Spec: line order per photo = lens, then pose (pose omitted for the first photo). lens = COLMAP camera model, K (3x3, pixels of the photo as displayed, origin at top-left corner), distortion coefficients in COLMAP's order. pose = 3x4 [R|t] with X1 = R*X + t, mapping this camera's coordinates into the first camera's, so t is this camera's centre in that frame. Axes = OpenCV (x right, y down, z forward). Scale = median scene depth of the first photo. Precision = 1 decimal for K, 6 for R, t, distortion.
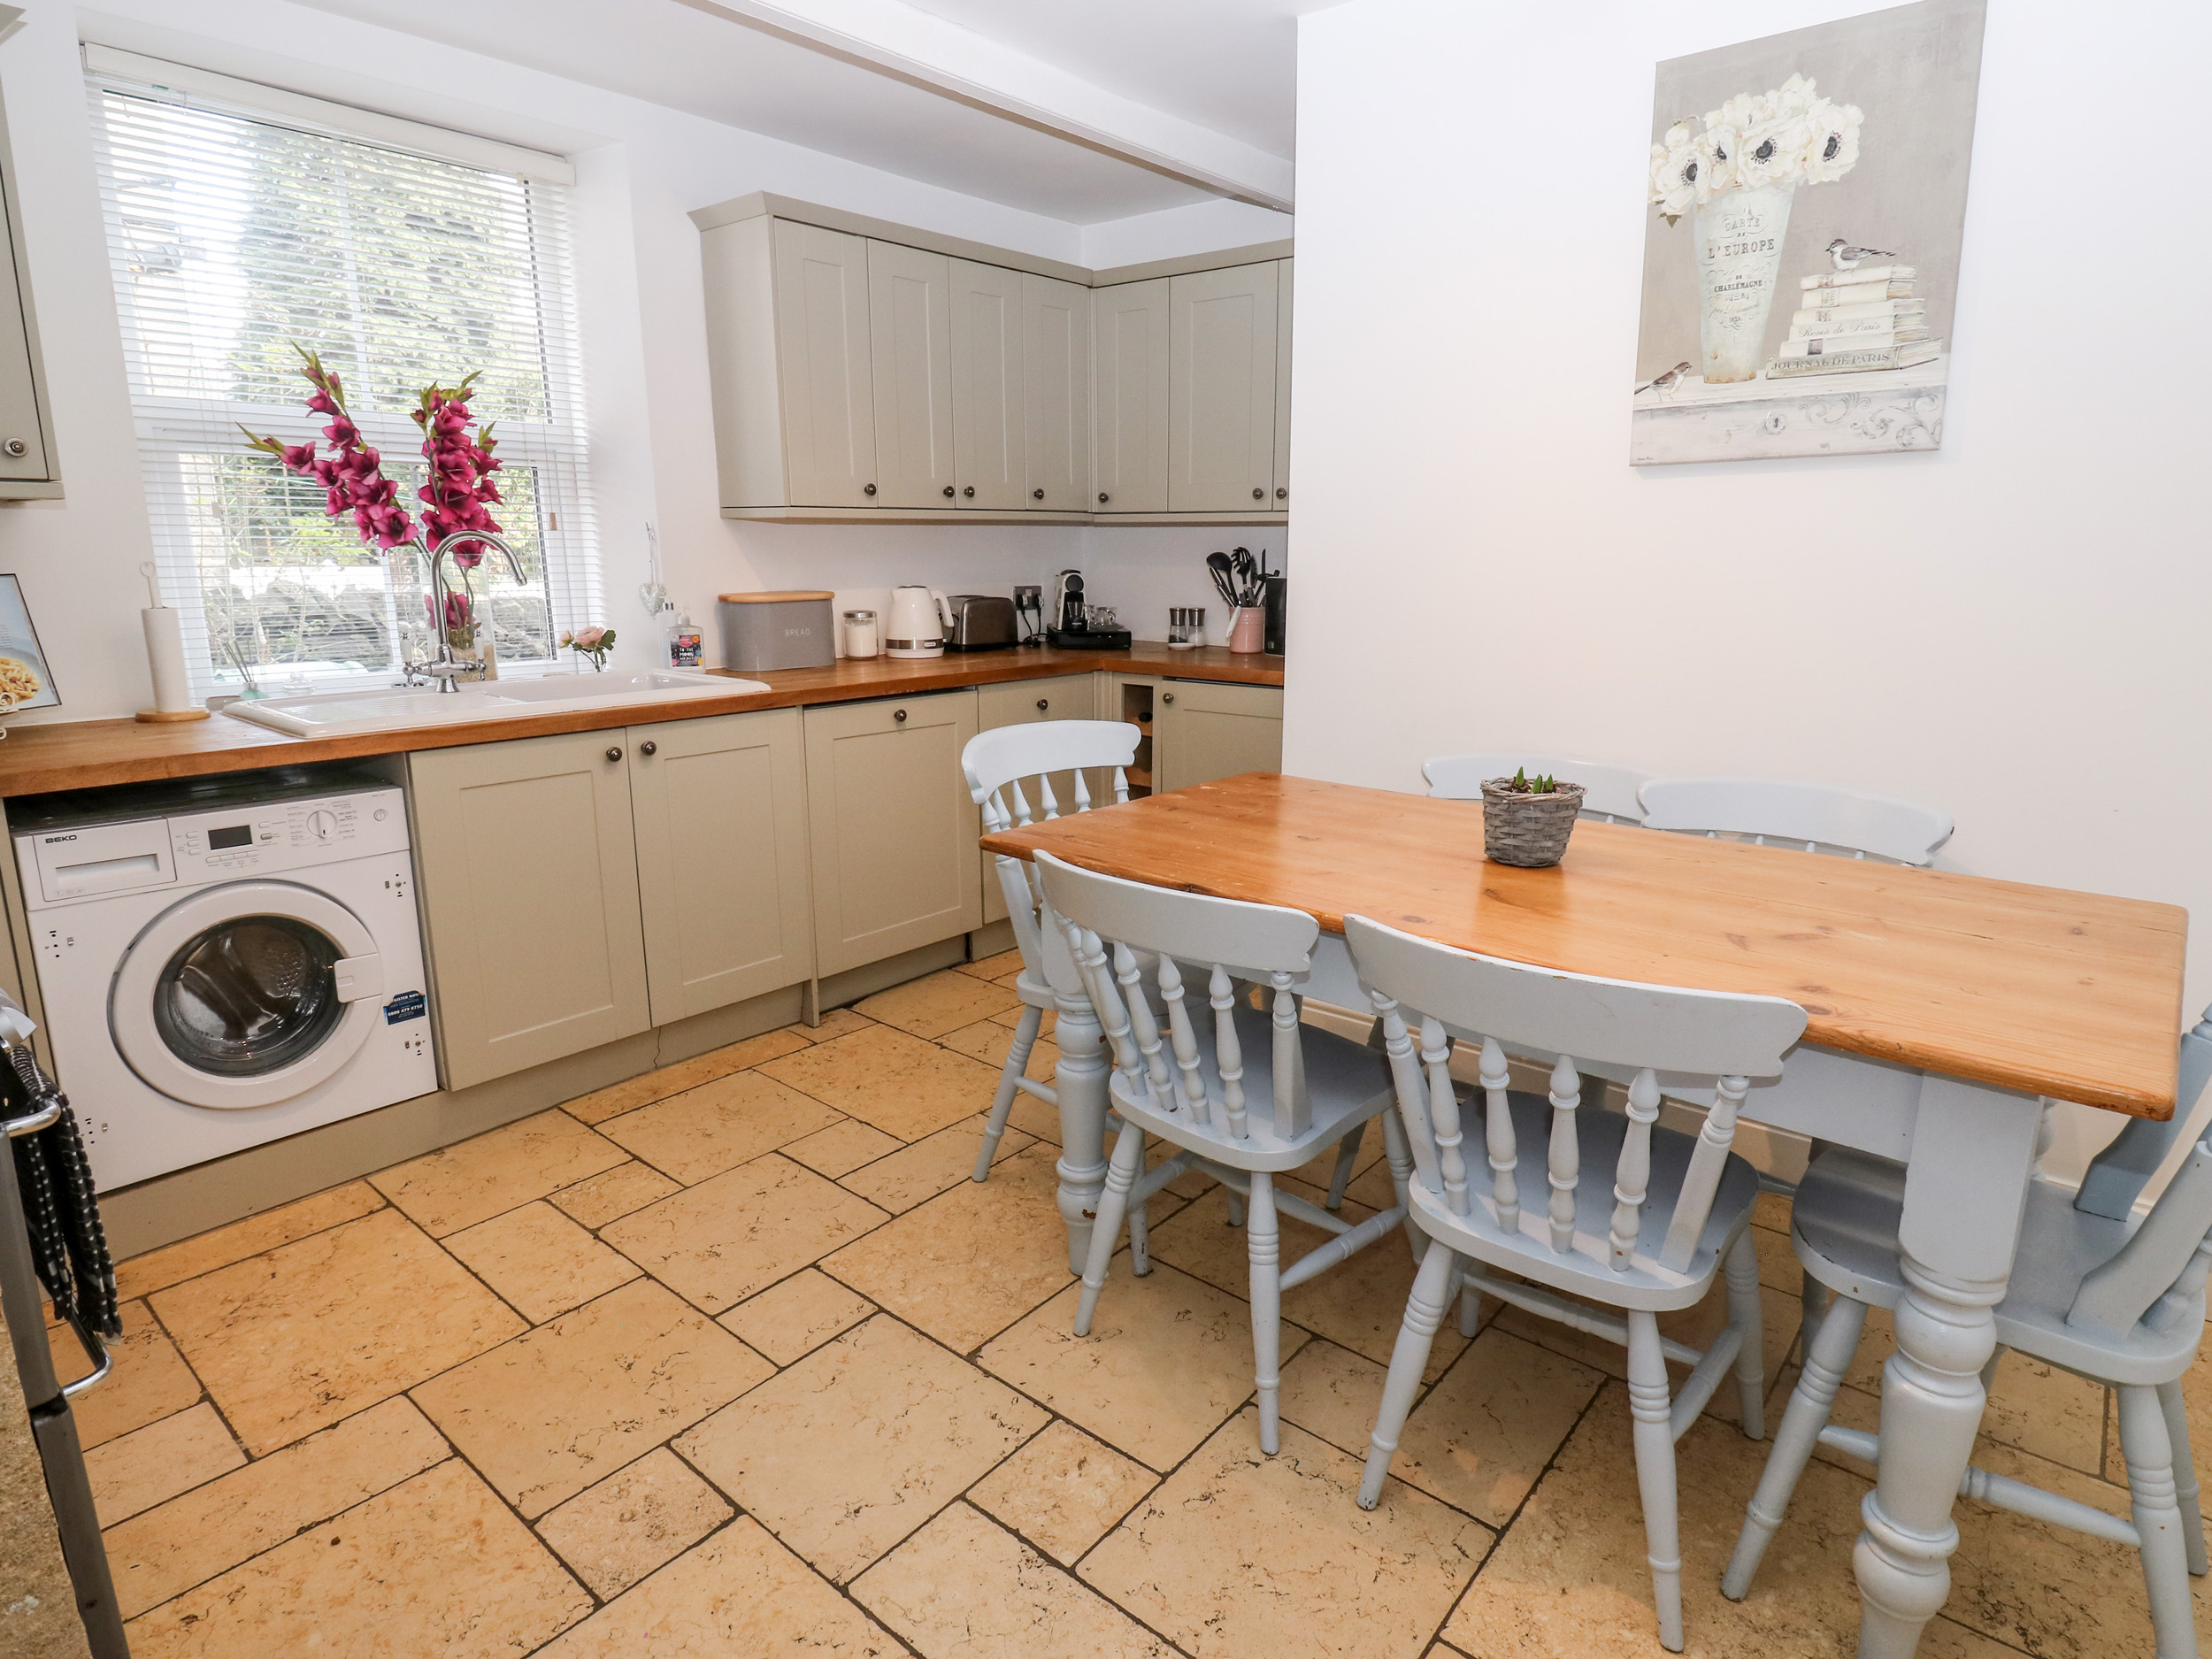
lens RADIAL K [[1192.0, 0, 1132.4], [0, 1192.0, 817.5], [0, 0, 1]] dist [0.003347, -0.015778]
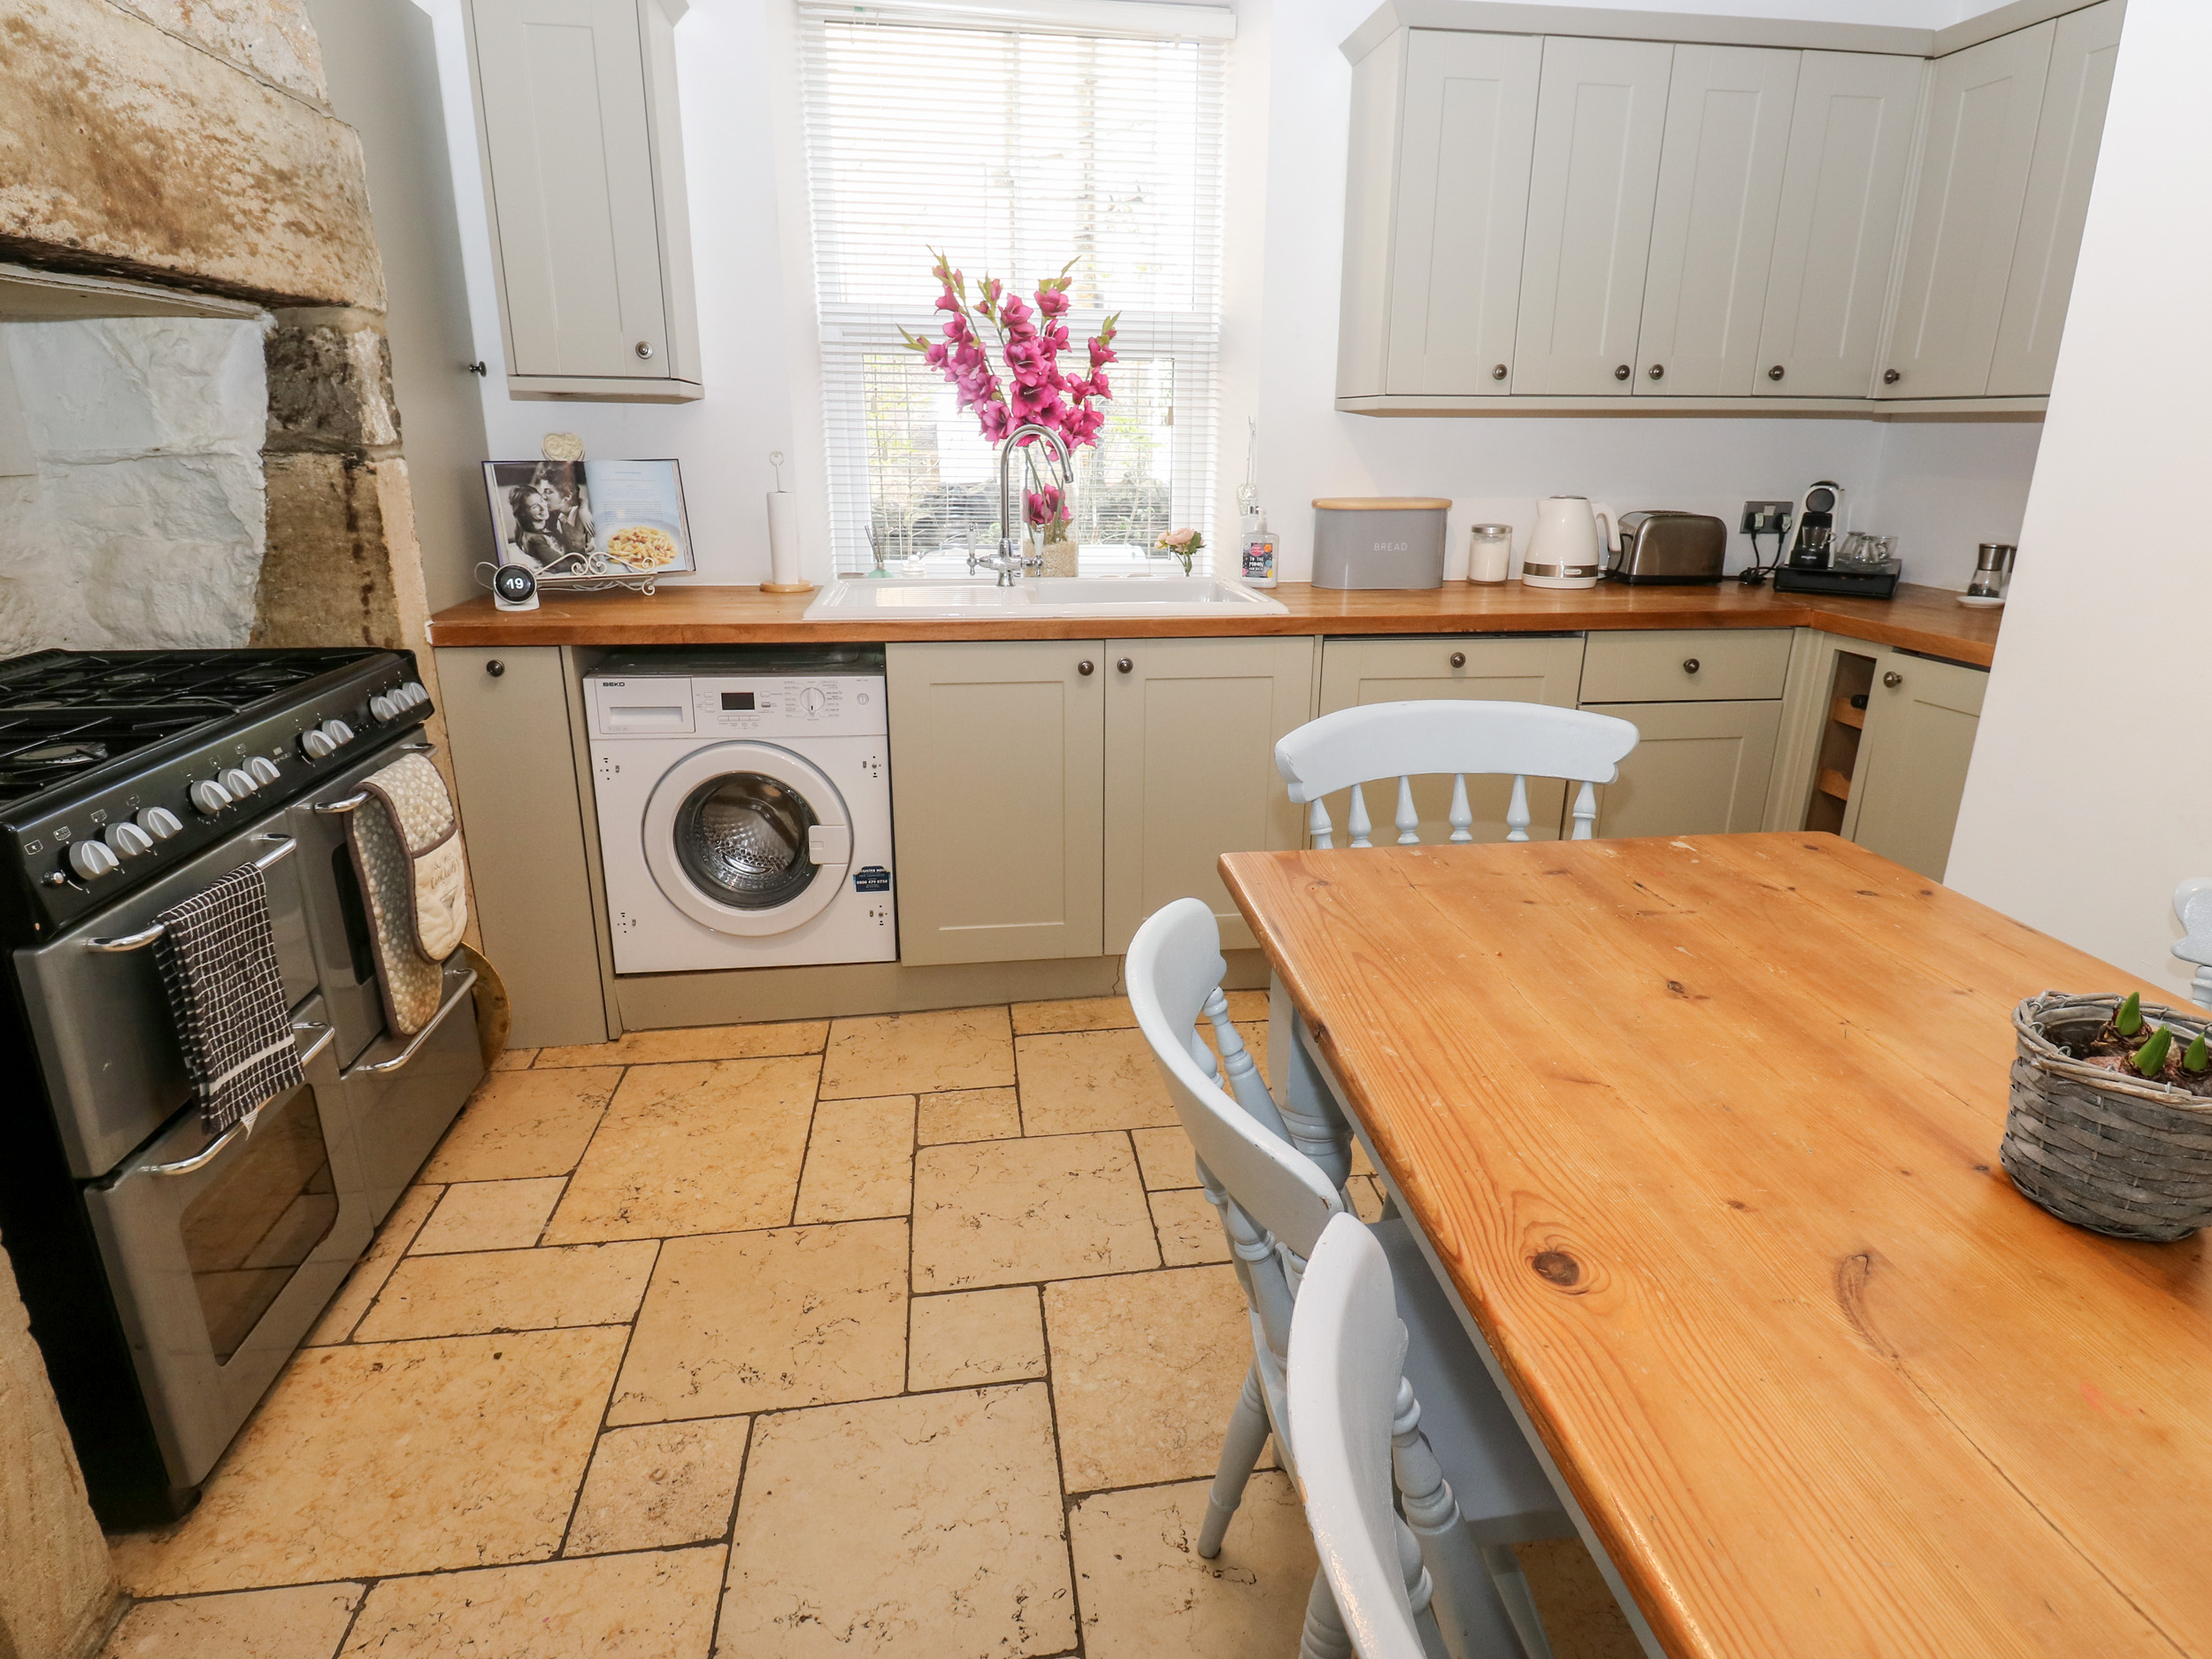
lens RADIAL K [[1192.0, 0, 1132.4], [0, 1192.0, 817.5], [0, 0, 1]] dist [0.003347, -0.015778]
pose [[0.747948, 0.206138, -0.630936, 0.178365], [-0.154687, 0.978513, 0.136323, -0.060269], [0.645481, -0.004365, 0.763764, 0.257583]]
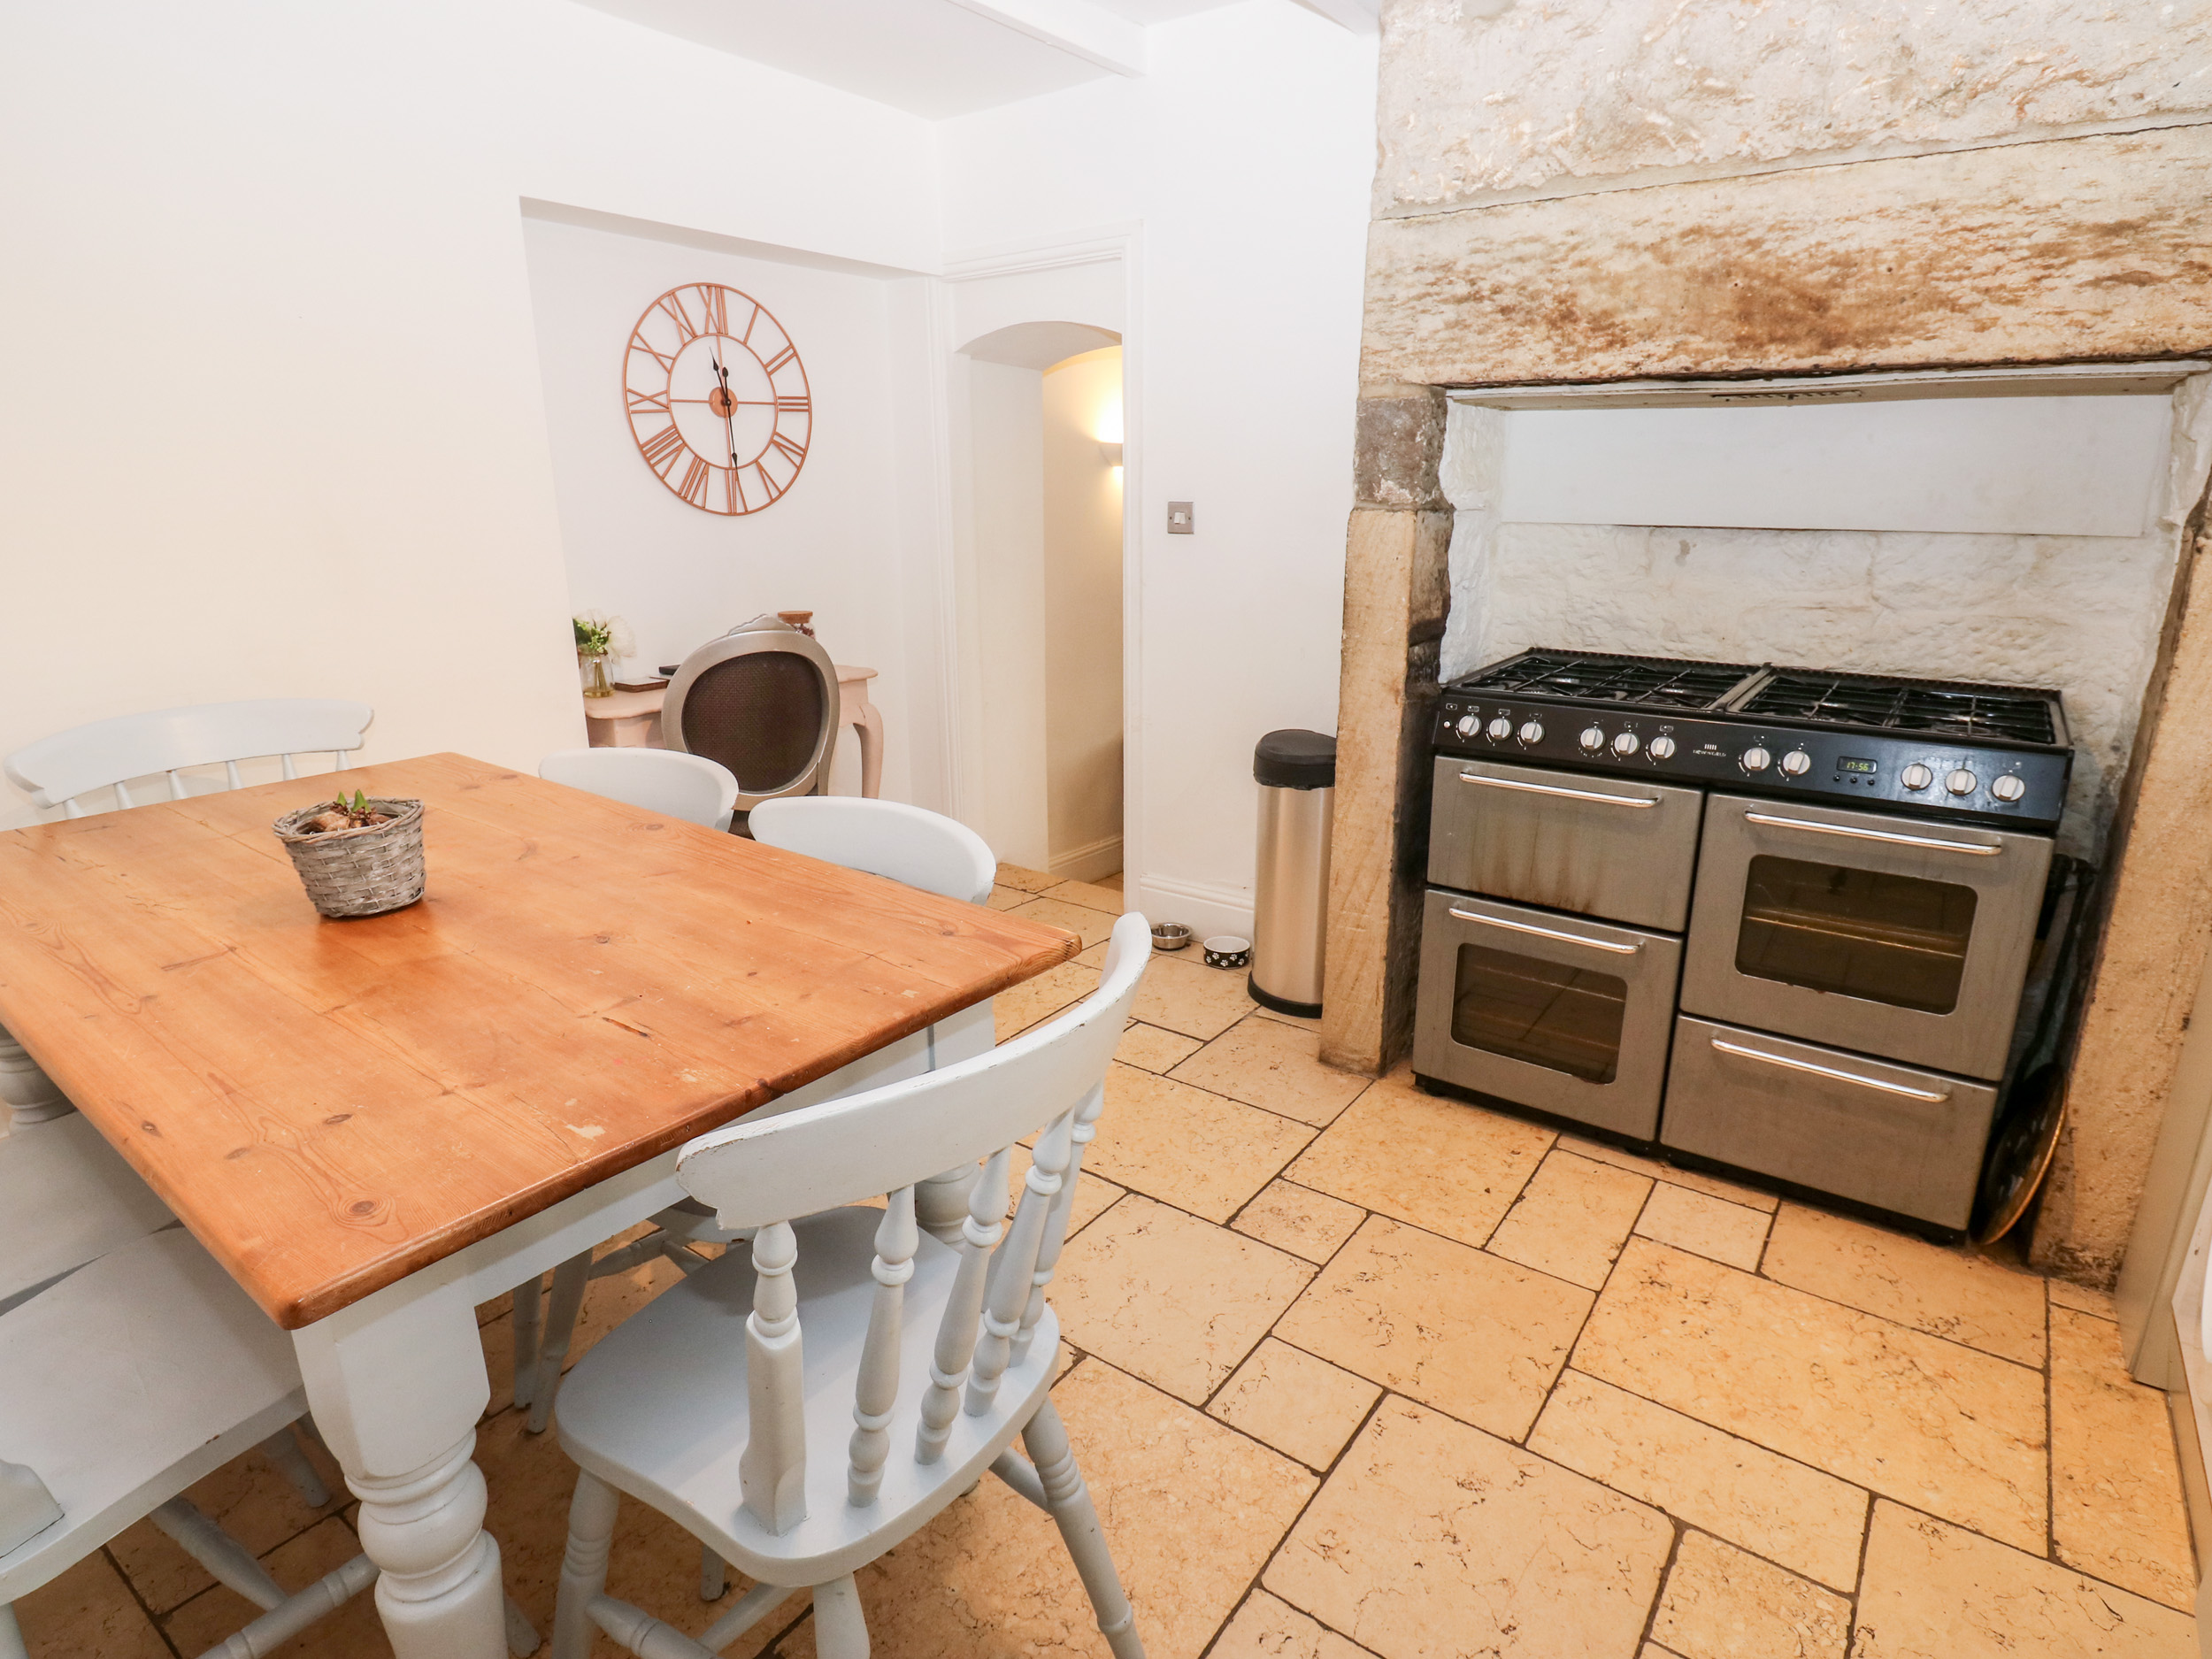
lens RADIAL K [[1192.0, 0, 1132.4], [0, 1192.0, 817.5], [0, 0, 1]] dist [0.003347, -0.015778]
pose [[-0.996935, 0.018905, -0.075918, -0.067004], [-0.019773, 0.877981, 0.478287, -0.233794], [0.075697, 0.478322, -0.874916, 0.983447]]
